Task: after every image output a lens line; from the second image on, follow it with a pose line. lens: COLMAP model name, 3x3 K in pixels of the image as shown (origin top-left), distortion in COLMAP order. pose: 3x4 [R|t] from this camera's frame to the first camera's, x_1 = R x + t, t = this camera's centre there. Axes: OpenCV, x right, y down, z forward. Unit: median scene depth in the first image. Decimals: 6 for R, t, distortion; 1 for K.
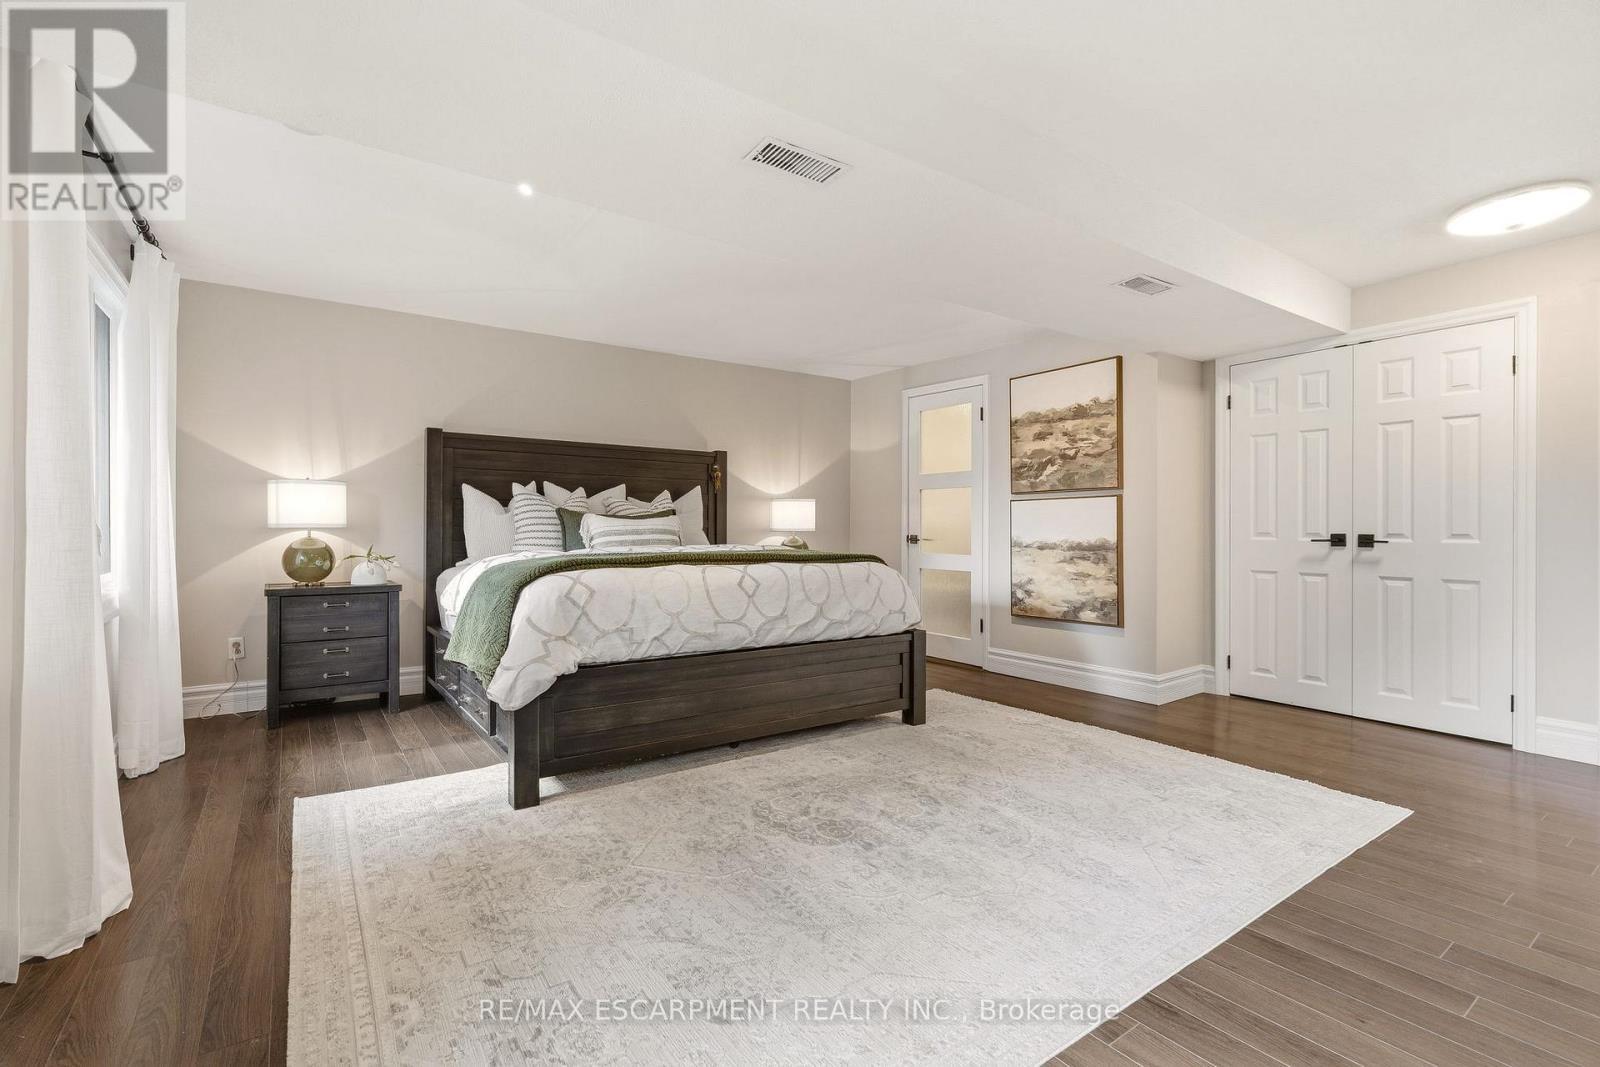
lens RADIAL K [[715.0, 0, 800.0], [0, 715.0, 533.5], [0, 0, 1]] dist [-0.007669, -0.000109]
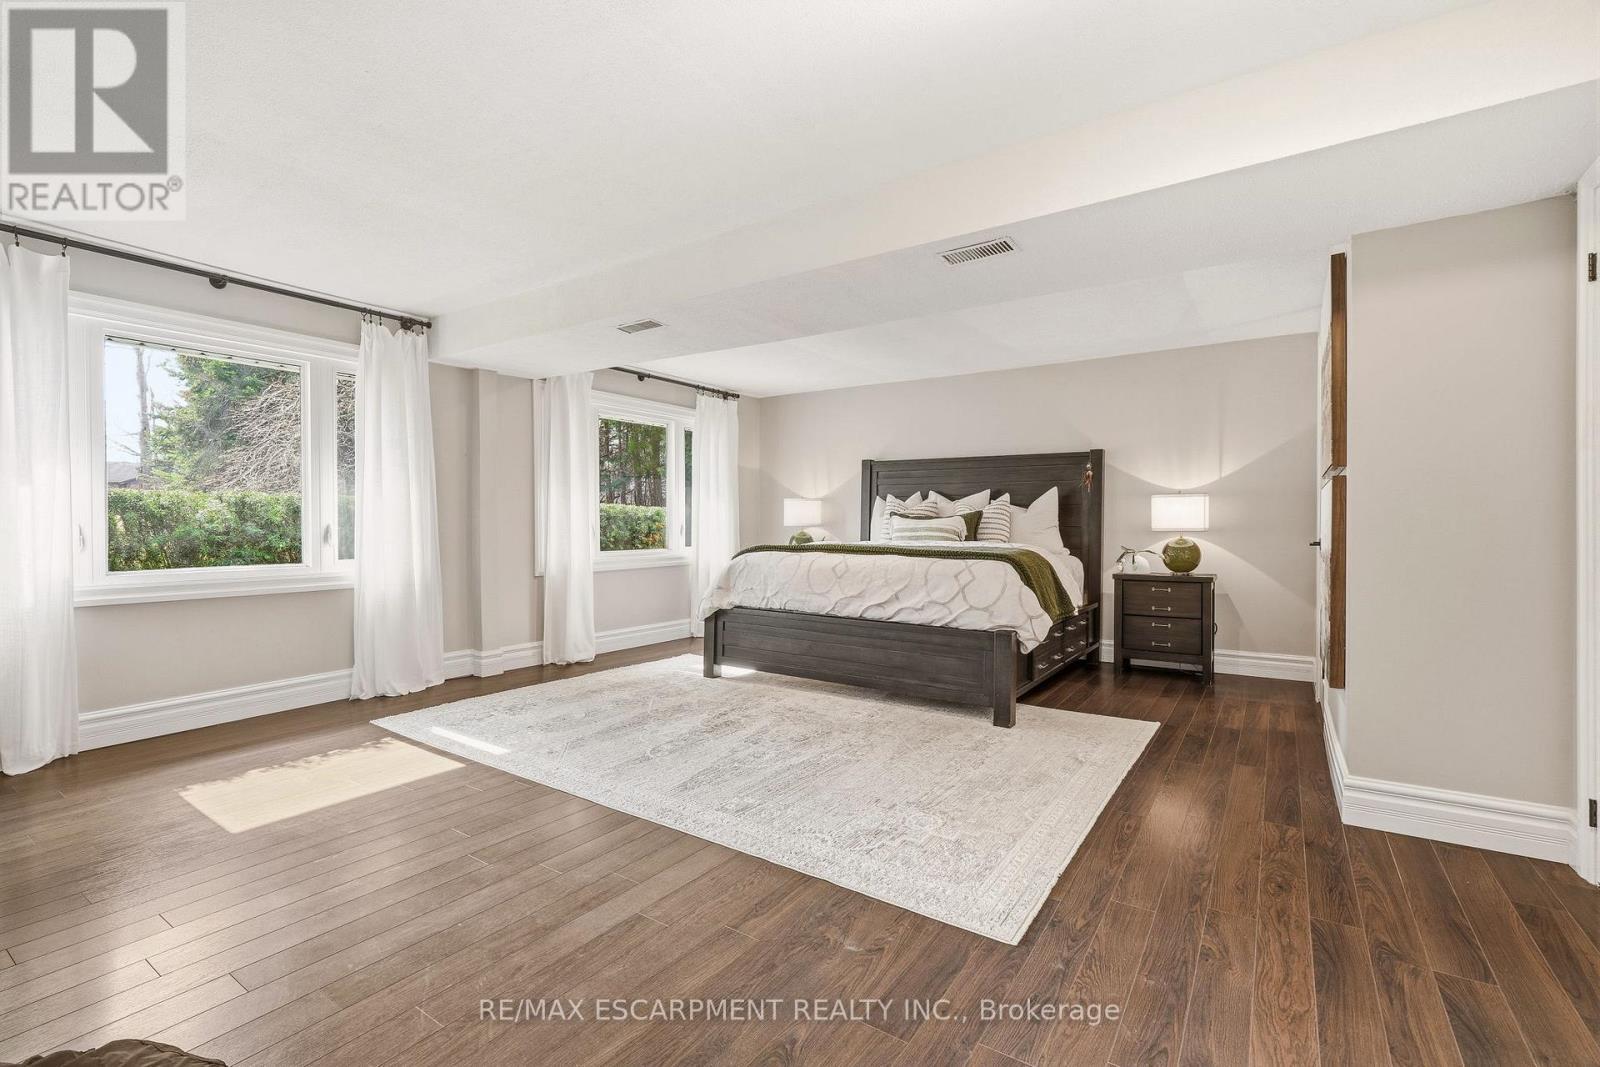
lens RADIAL K [[715.0, 0, 800.0], [0, 715.0, 533.5], [0, 0, 1]] dist [-0.007669, -0.000109]
pose [[0.357129, 0.011571, -0.933983, 1.131034], [-0.015477, 0.999859, 0.006469, -0.000852], [0.933927, 0.012145, 0.357258, 0.448911]]
